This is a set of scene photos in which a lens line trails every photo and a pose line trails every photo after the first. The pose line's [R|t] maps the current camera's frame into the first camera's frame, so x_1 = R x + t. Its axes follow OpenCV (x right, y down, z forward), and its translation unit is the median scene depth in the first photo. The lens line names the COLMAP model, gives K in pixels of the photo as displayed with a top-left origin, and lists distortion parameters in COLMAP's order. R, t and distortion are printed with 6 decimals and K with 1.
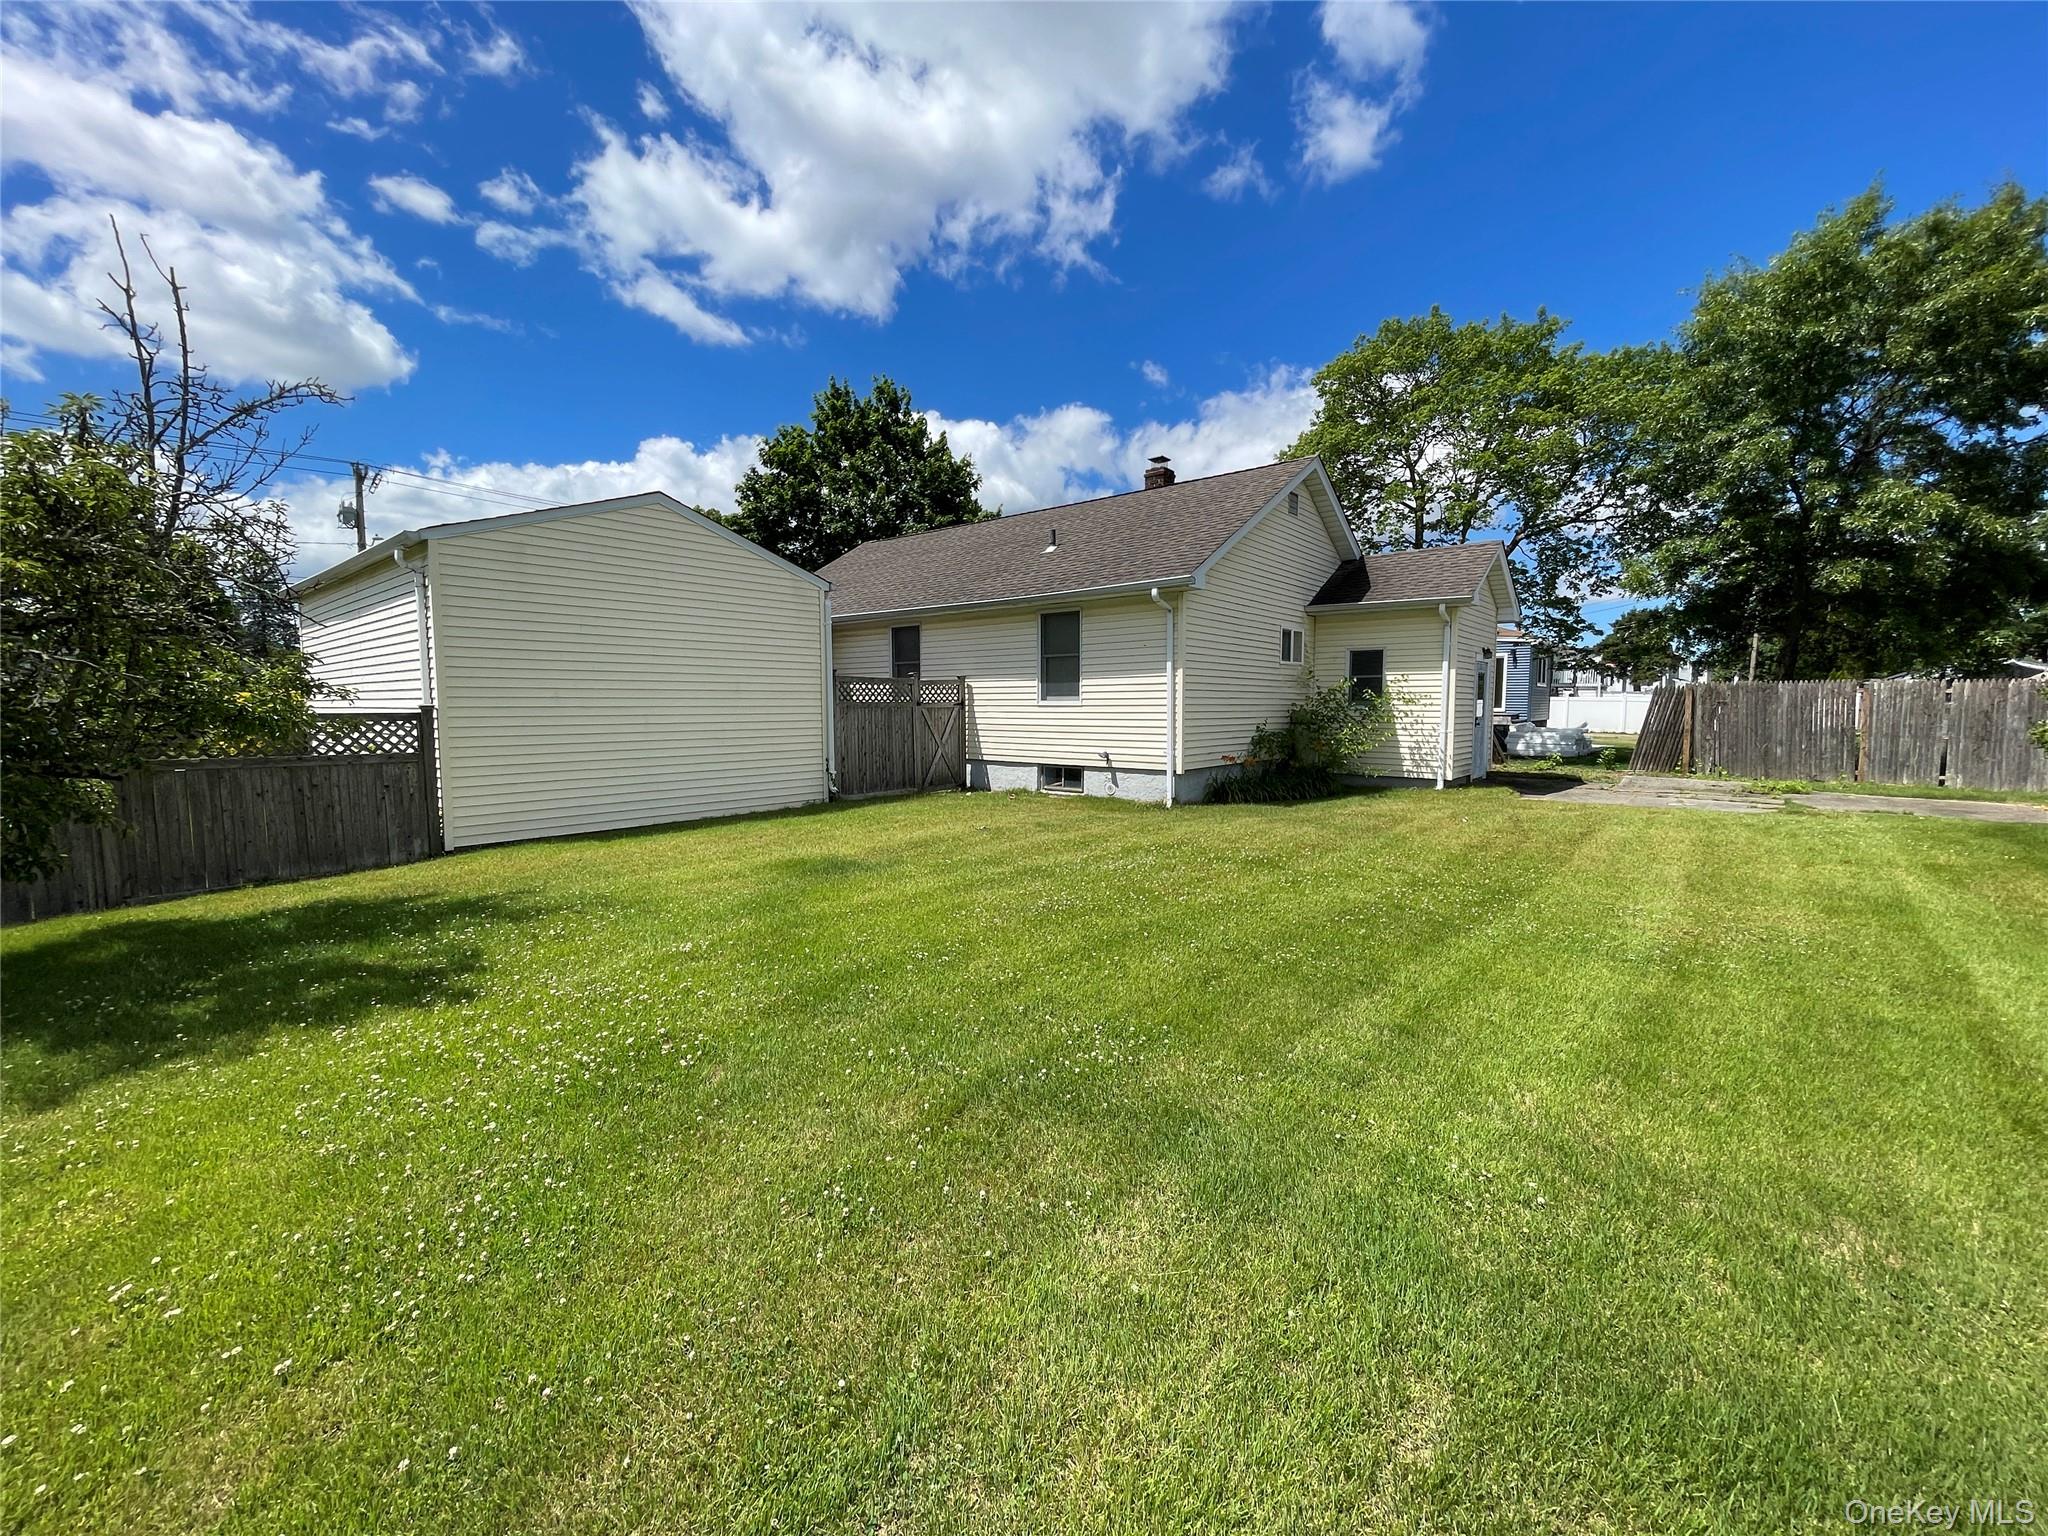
lens RADIAL K [[834.9, 0, 1024.0], [0, 834.9, 768.0], [0, 0, 1]] dist [-0.002582, -0.000033]
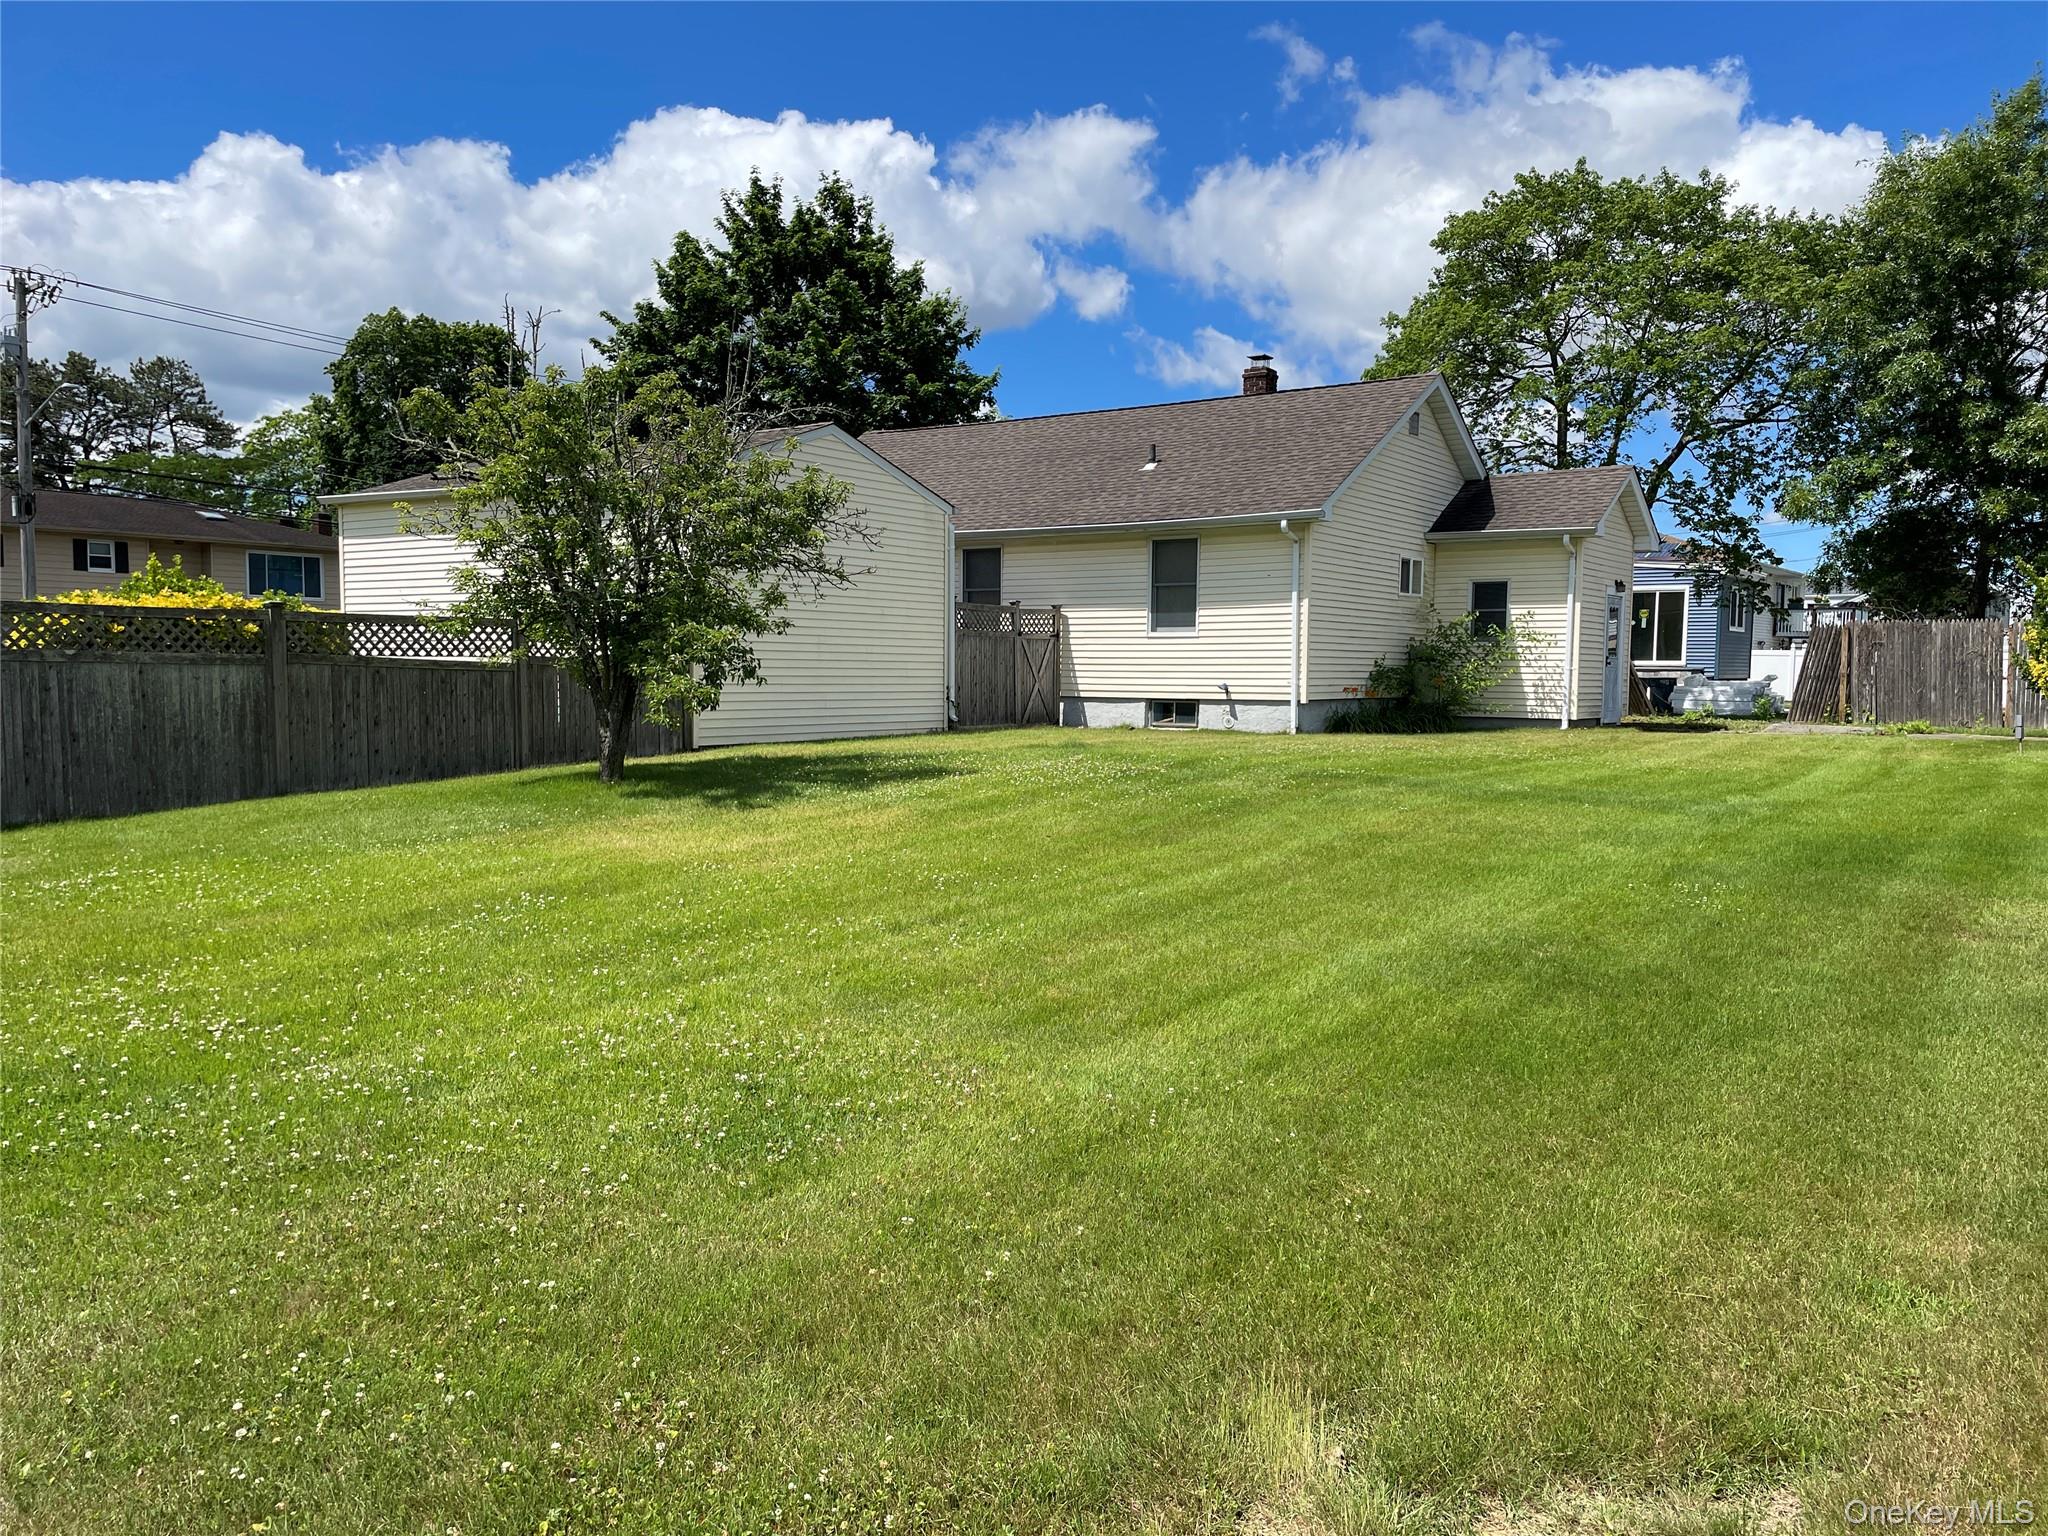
lens RADIAL K [[1538.4, 0, 1034.5], [0, 1538.4, 782.2], [0, 0, 1]] dist [0.080483, -0.110360]
pose [[0.996109, 0.002876, 0.088085, -0.260062], [-0.002685, 0.999994, -0.002287, 0.092519], [-0.088091, 0.002042, 0.996110, -0.712490]]
